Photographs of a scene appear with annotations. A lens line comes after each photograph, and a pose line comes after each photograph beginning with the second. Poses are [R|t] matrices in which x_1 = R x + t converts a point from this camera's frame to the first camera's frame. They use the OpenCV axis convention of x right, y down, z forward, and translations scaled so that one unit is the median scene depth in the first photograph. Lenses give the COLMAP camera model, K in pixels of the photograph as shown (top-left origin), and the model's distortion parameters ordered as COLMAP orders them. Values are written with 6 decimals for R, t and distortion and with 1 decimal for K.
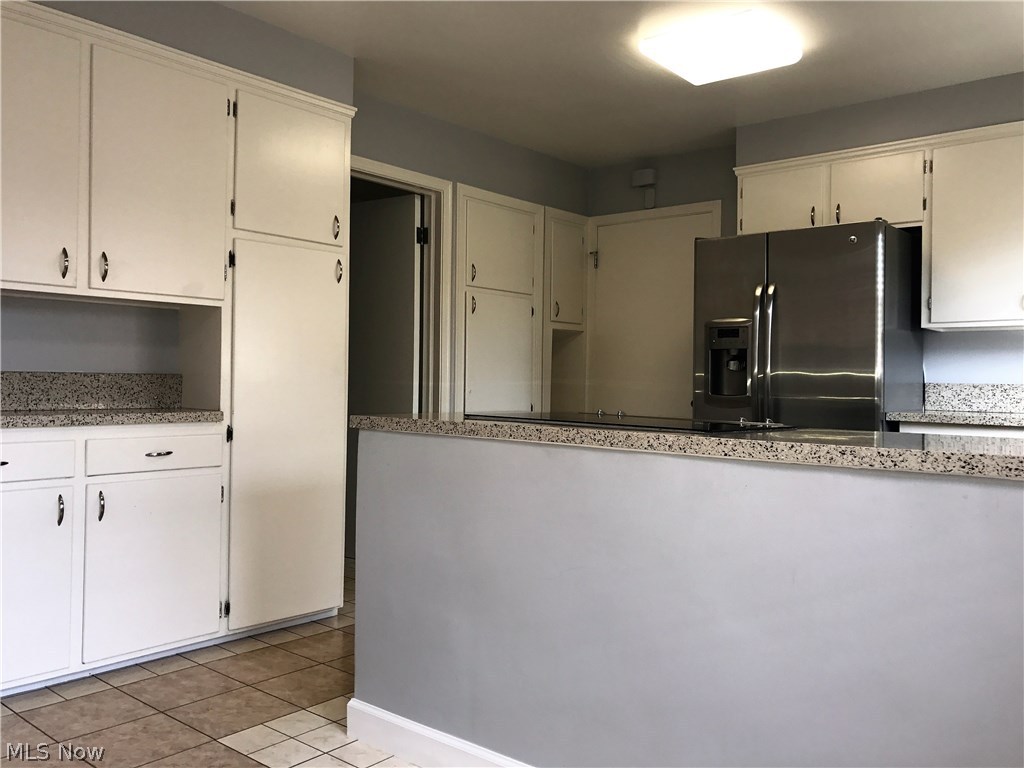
lens RADIAL K [[854.8, 0, 510.0], [0, 854.8, 381.6], [0, 0, 1]] dist [0.026439, -0.018494]
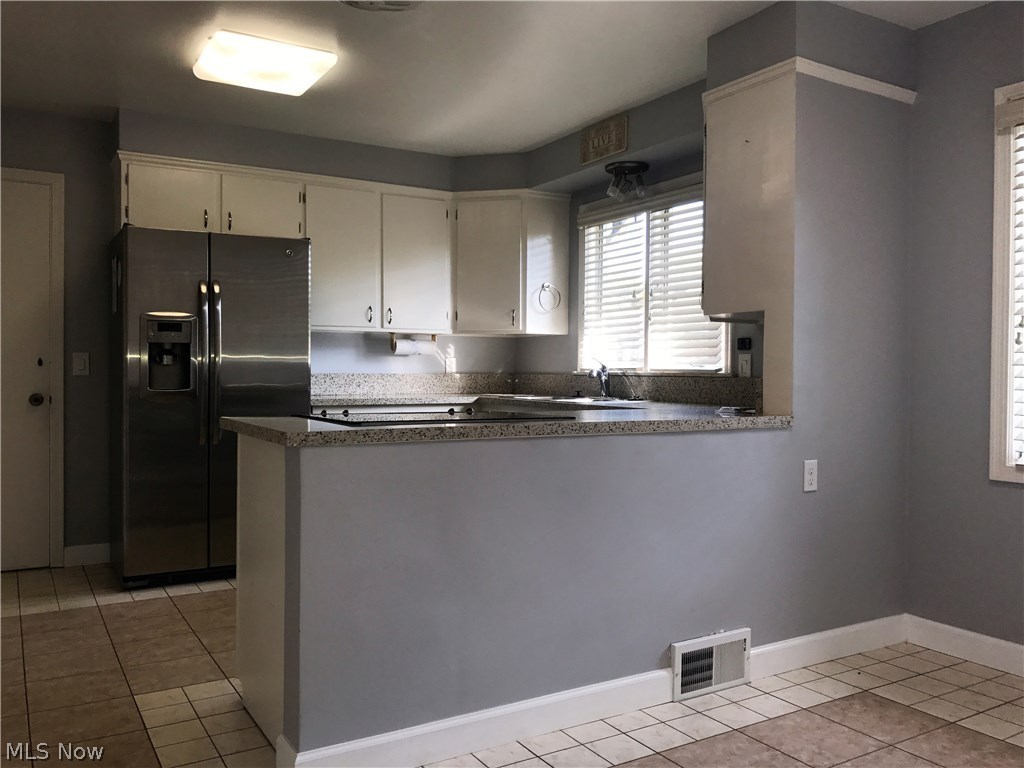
lens RADIAL K [[854.8, 0, 509.2], [0, 854.8, 383.0], [0, 0, 1]] dist [0.026439, -0.018494]
pose [[0.336237, -0.030512, 0.941283, -0.646519], [0.002746, 0.999503, 0.031418, -0.025981], [-0.941773, -0.007979, 0.336154, 0.346827]]
